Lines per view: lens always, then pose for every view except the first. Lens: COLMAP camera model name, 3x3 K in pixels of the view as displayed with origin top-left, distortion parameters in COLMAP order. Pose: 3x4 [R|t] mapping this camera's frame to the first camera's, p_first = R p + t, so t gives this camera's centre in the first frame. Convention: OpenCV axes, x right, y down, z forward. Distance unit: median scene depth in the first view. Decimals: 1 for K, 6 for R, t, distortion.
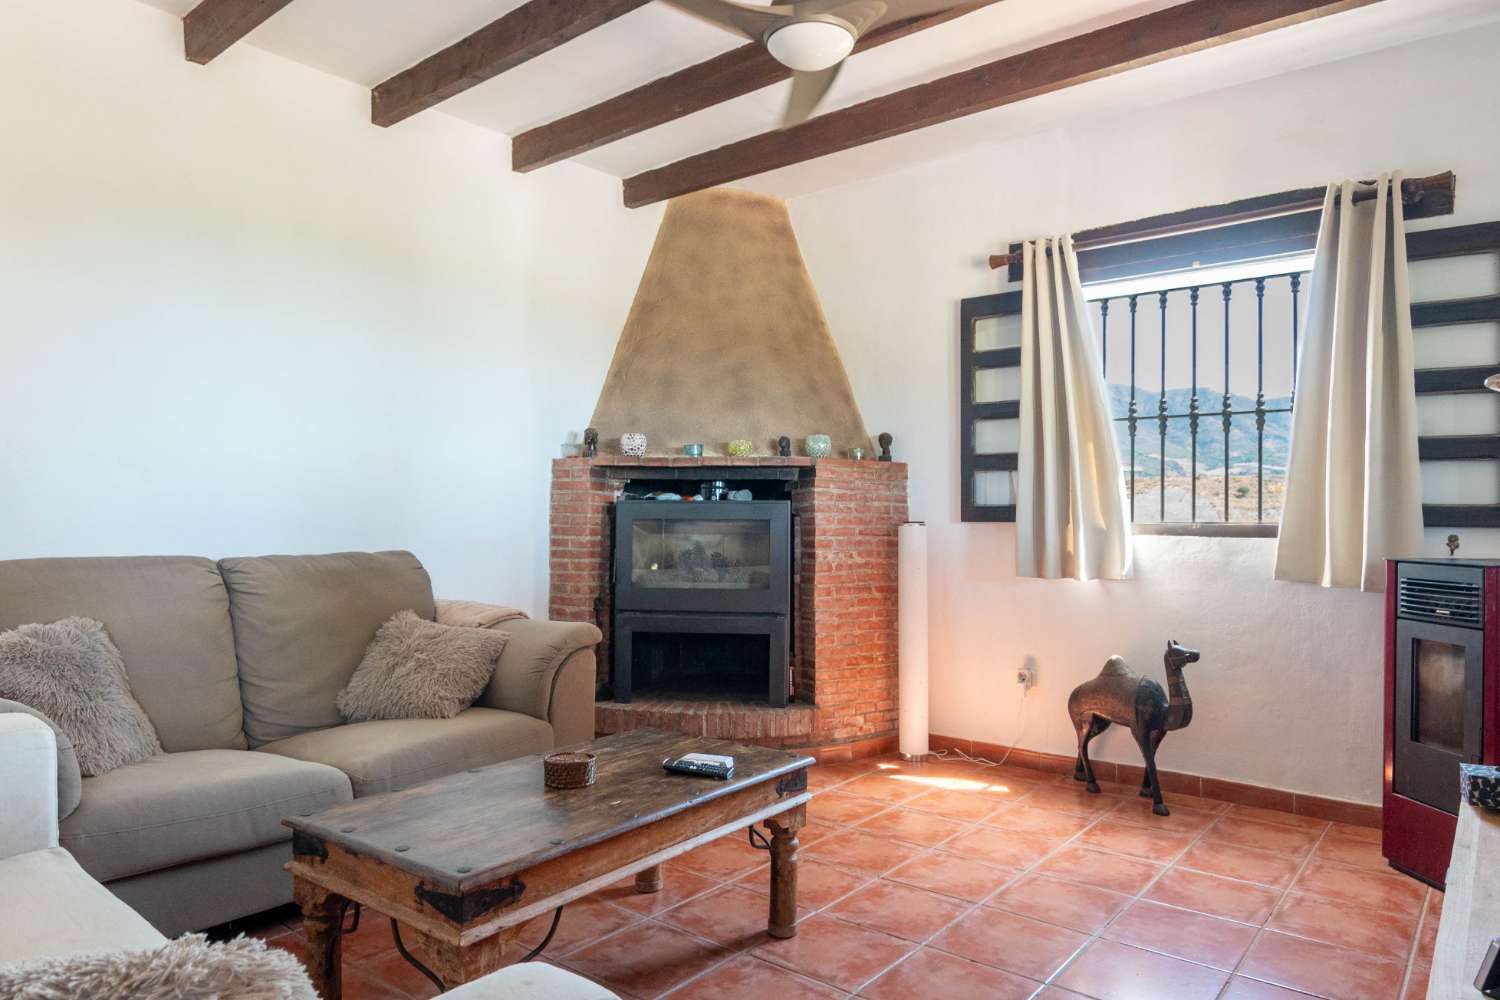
lens RADIAL K [[960.7, 0, 750.0], [0, 960.7, 500.0], [0, 0, 1]] dist [-0.006261, -0.003221]
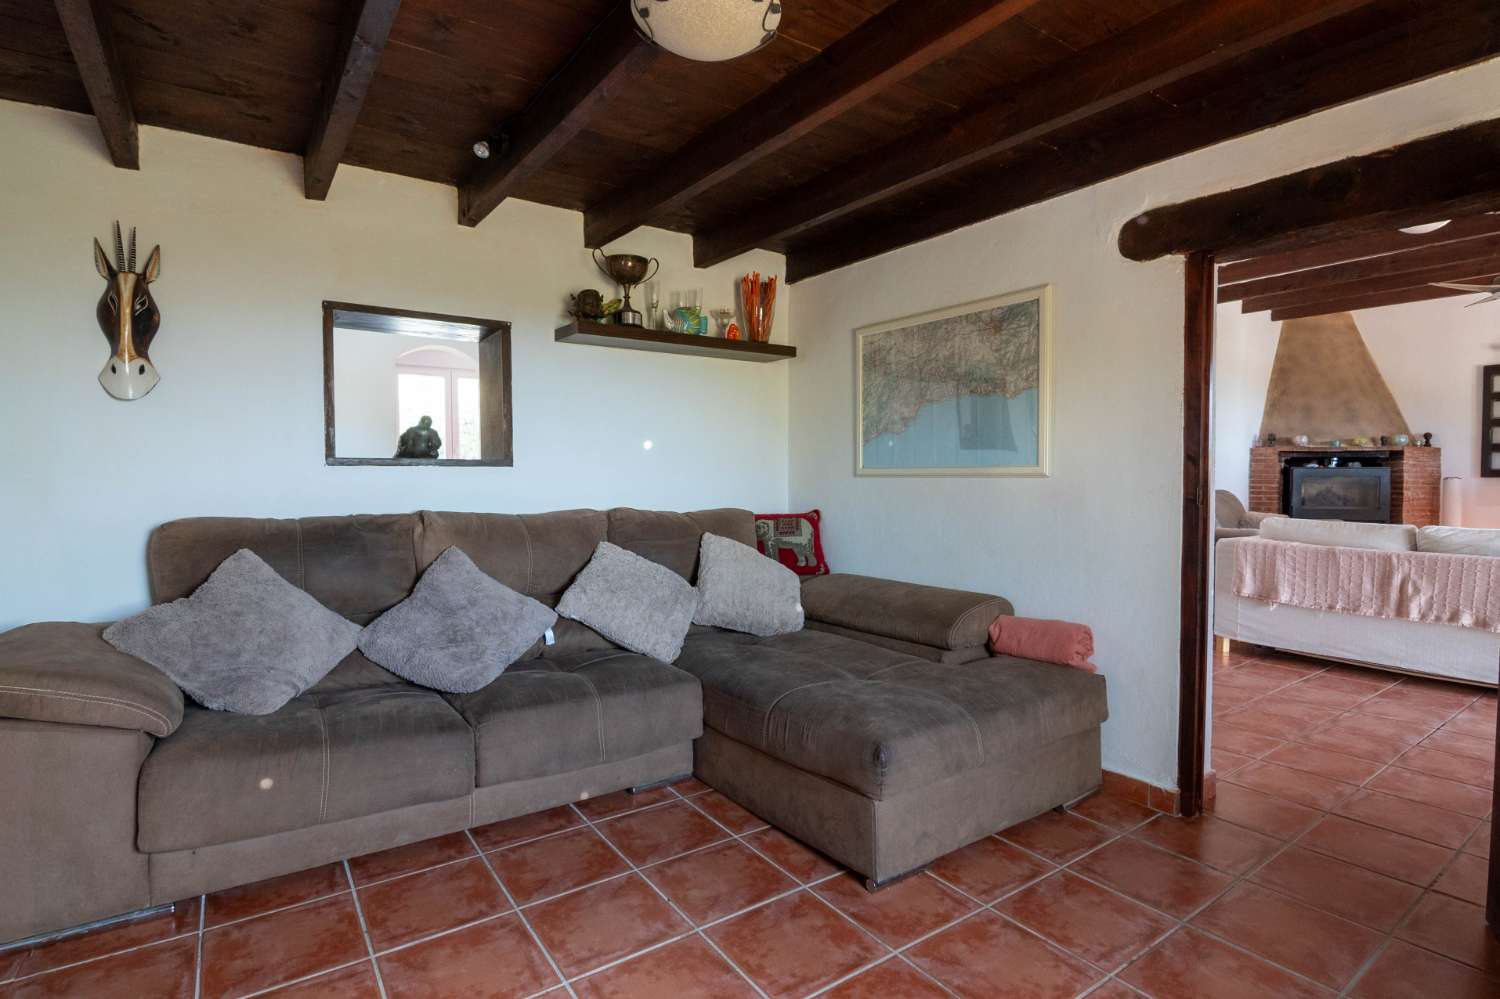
lens RADIAL K [[756.7, 0, 750.0], [0, 756.7, 499.5], [0, 0, 1]] dist [-0.025114, -0.000242]
pose [[0.963475, 0.004167, -0.267767, -0.851497], [0.008835, 0.998840, 0.047334, -0.017522], [0.267653, -0.047971, 0.962320, -0.909711]]
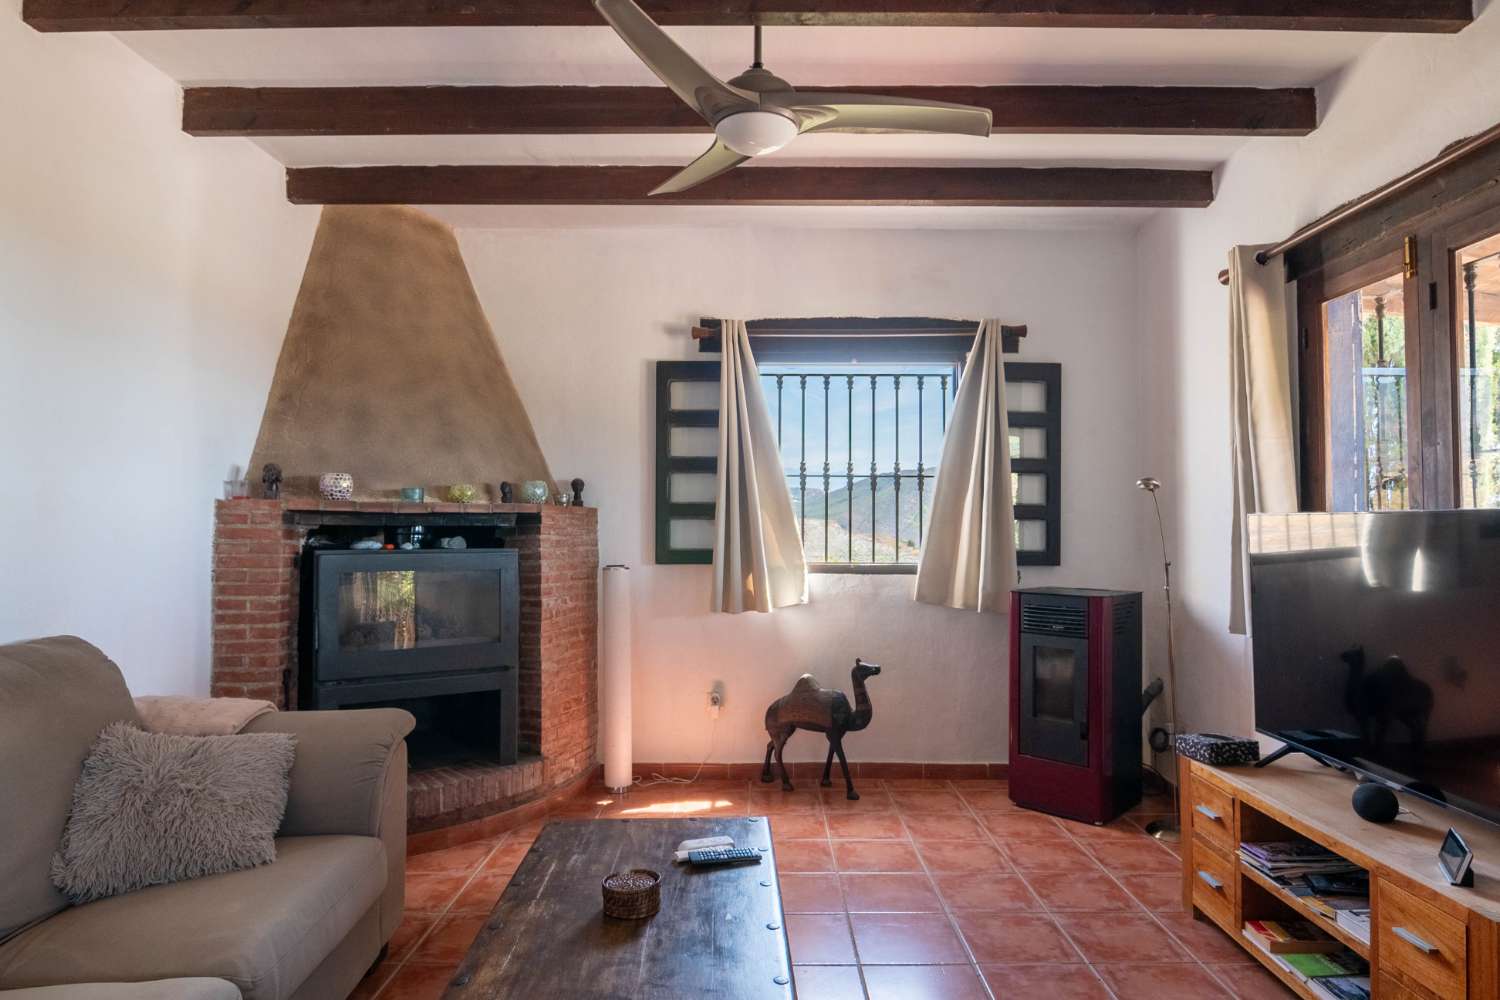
lens RADIAL K [[869.8, 0, 750.0], [0, 869.8, 500.0], [0, 0, 1]] dist [0.002140, -0.020490]
pose [[0.773362, 0.016088, 0.633761, -0.330661], [-0.008754, 0.999854, -0.014698, -0.037063], [-0.633905, 0.005819, 0.773389, 0.167368]]
